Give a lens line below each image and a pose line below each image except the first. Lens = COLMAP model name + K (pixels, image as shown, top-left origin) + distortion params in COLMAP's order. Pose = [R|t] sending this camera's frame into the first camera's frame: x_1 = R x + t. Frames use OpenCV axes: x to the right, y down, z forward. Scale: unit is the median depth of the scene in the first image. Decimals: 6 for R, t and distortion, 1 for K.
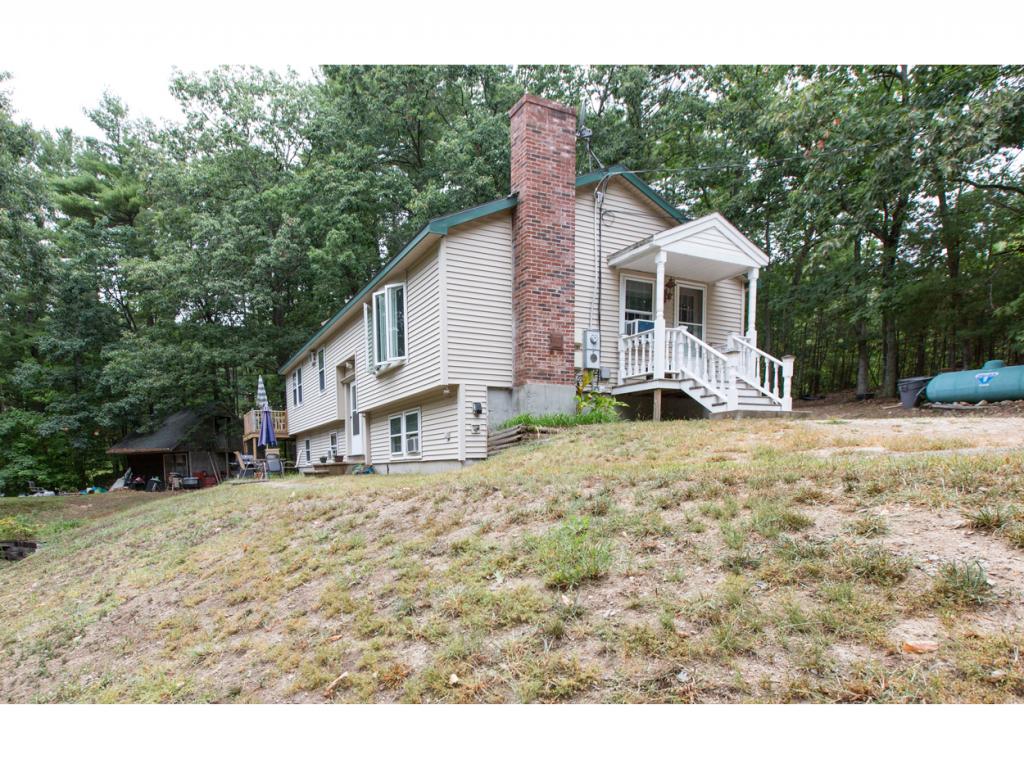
lens RADIAL K [[459.6, 0, 511.4], [0, 459.6, 399.0], [0, 0, 1]] dist [-0.002164, -0.000579]
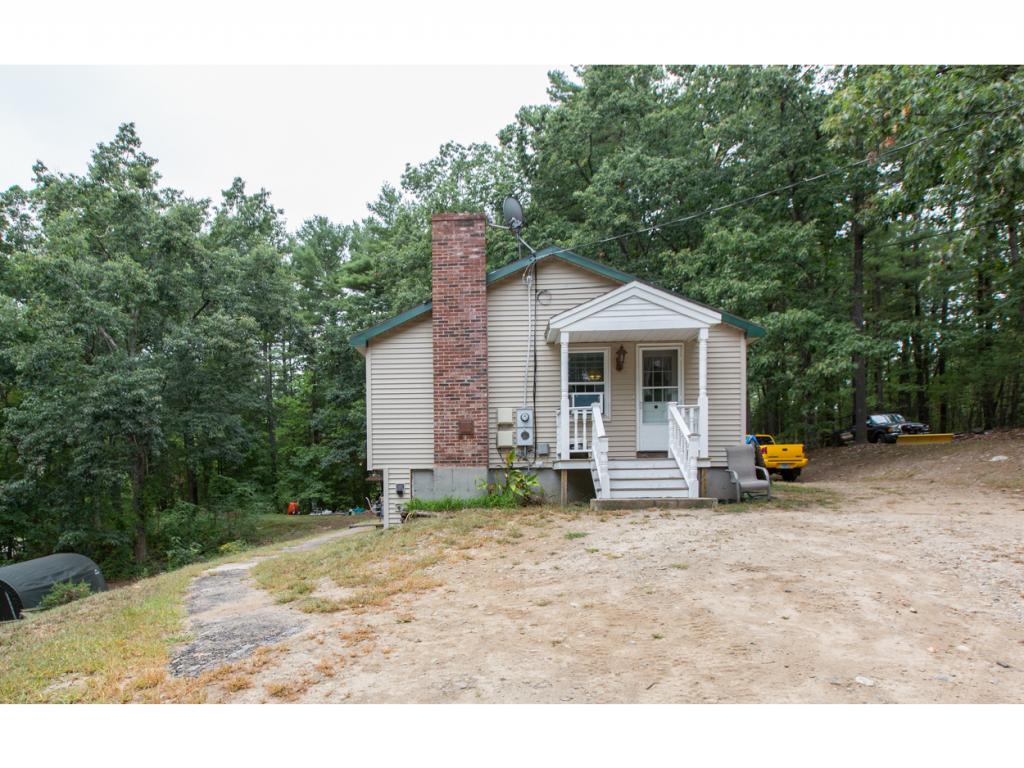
lens RADIAL K [[482.6, 0, 579.5], [0, 482.6, 385.5], [0, 0, 1]] dist [0.000504, -0.000207]
pose [[0.924276, -0.057329, -0.377396, 0.734976], [0.032901, 0.996943, -0.070866, -0.125090], [0.380305, 0.053083, 0.923336, 0.039571]]
